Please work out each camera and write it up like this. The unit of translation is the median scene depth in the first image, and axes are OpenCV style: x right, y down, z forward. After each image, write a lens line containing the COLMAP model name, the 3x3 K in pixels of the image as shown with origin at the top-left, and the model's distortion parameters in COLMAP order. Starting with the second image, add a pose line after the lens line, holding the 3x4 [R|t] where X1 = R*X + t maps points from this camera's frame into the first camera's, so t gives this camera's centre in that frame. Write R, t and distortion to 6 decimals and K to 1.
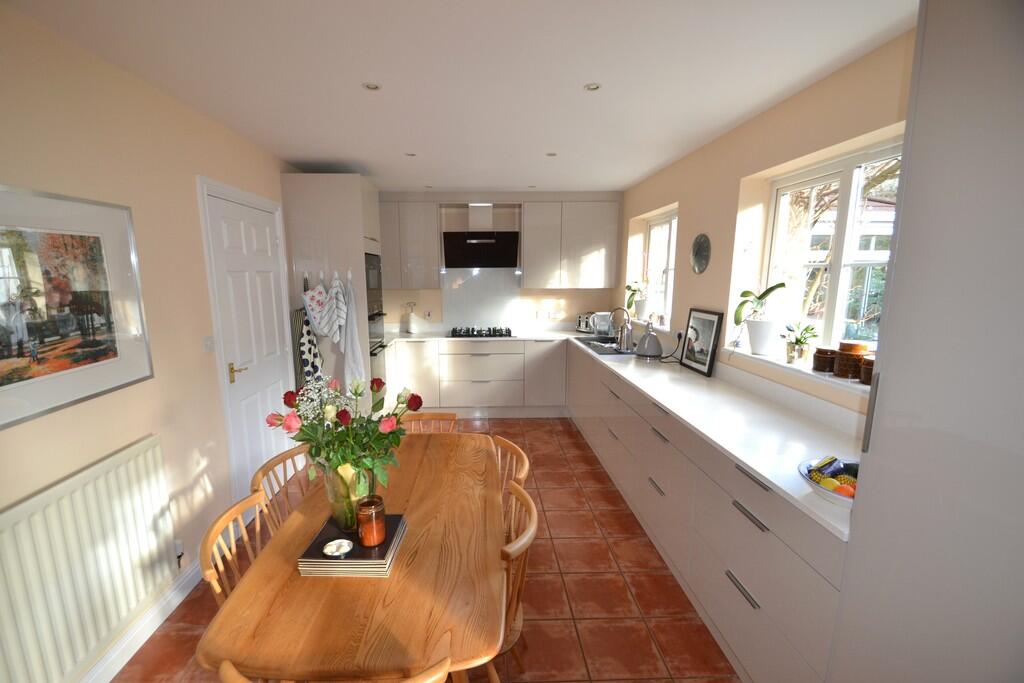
lens RADIAL K [[452.5, 0, 486.2], [0, 452.5, 349.0], [0, 0, 1]] dist [0.025909, -0.021685]
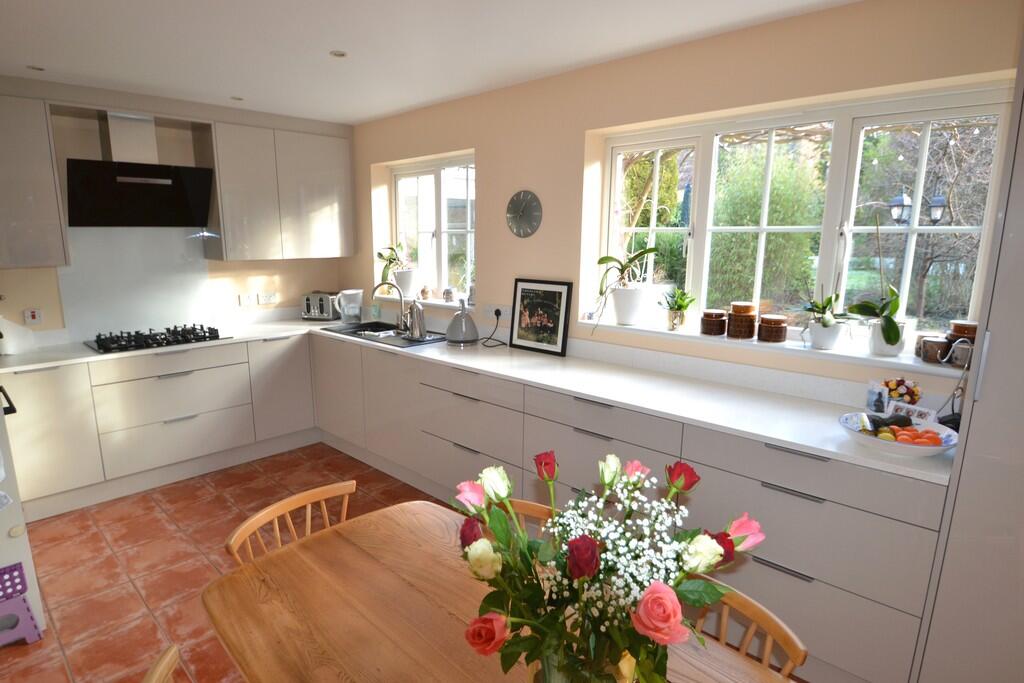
lens RADIAL K [[566.3, 0, 485.8], [0, 566.3, 353.6], [0, 0, 1]] dist [-0.003513, -0.000678]
pose [[0.726200, -0.139240, 0.673235, -0.315737], [0.112943, 0.990133, 0.082953, -0.045701], [-0.678142, 0.015797, 0.734761, 0.269829]]
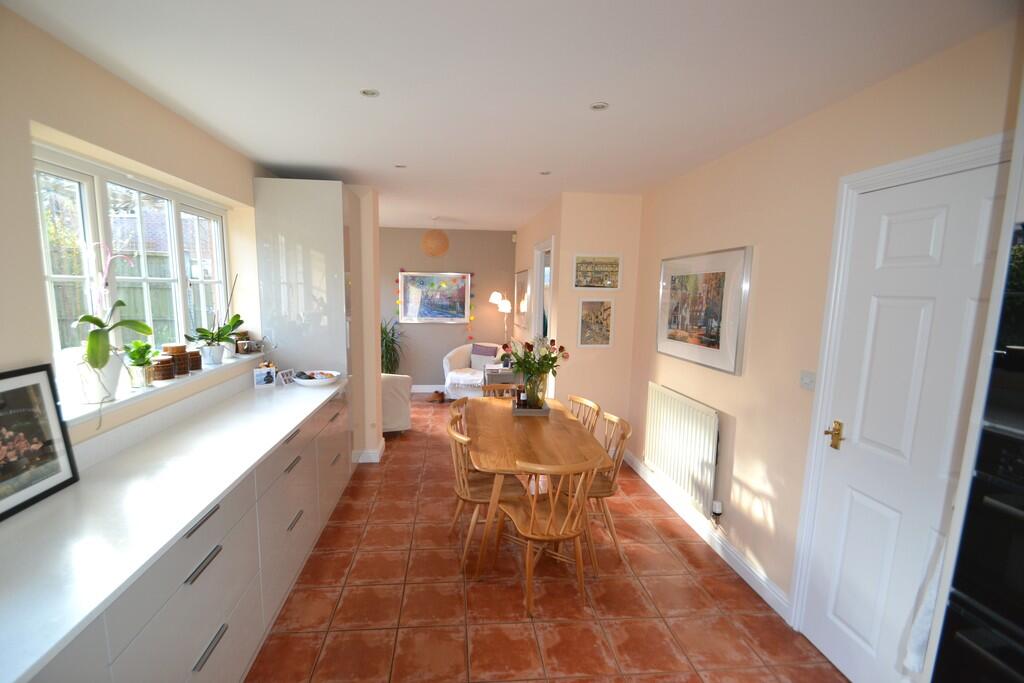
lens RADIAL K [[452.5, 0, 486.2], [0, 452.5, 349.0], [0, 0, 1]] dist [0.025909, -0.021685]
pose [[-0.998414, -0.005593, -0.056014, 0.030463], [-0.021908, 0.955214, 0.295104, -0.231461], [0.051855, 0.295863, -0.953822, 1.339349]]
